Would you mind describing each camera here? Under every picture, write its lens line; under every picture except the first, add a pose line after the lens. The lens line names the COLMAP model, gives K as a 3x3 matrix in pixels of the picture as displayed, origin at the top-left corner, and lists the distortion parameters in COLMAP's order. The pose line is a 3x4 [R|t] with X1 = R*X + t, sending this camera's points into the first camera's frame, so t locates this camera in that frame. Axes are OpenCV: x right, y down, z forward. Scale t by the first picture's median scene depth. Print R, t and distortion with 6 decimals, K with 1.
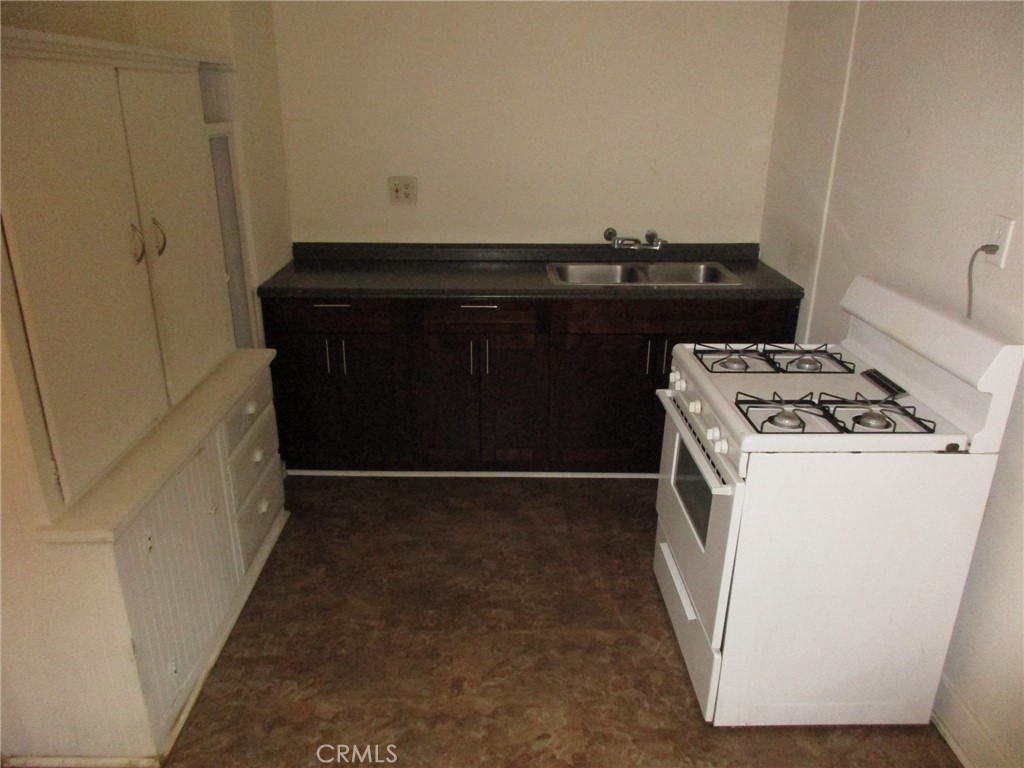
lens RADIAL K [[747.7, 0, 511.7], [0, 747.7, 383.2], [0, 0, 1]] dist [0.002197, 0.006051]
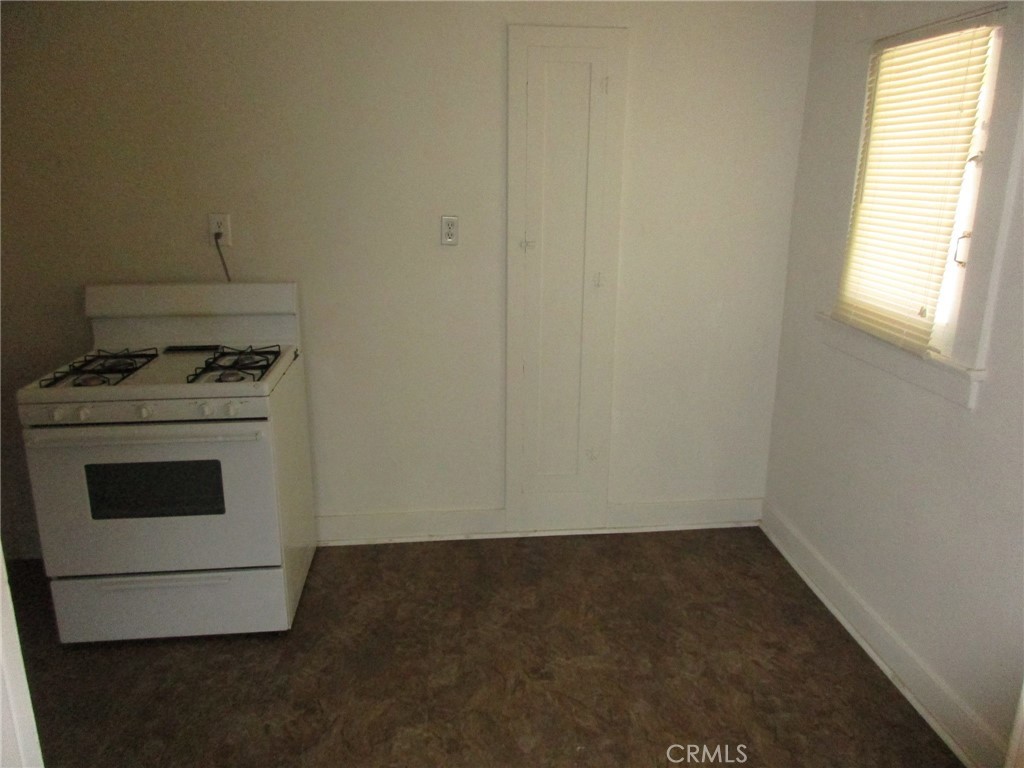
lens RADIAL K [[747.7, 0, 513.5], [0, 747.7, 383.7], [0, 0, 1]] dist [0.002197, 0.006051]
pose [[-0.073245, -0.283917, 0.956047, -0.818511], [0.348039, 0.891078, 0.291288, -0.134358], [-0.934614, 0.354077, 0.033547, 0.464545]]
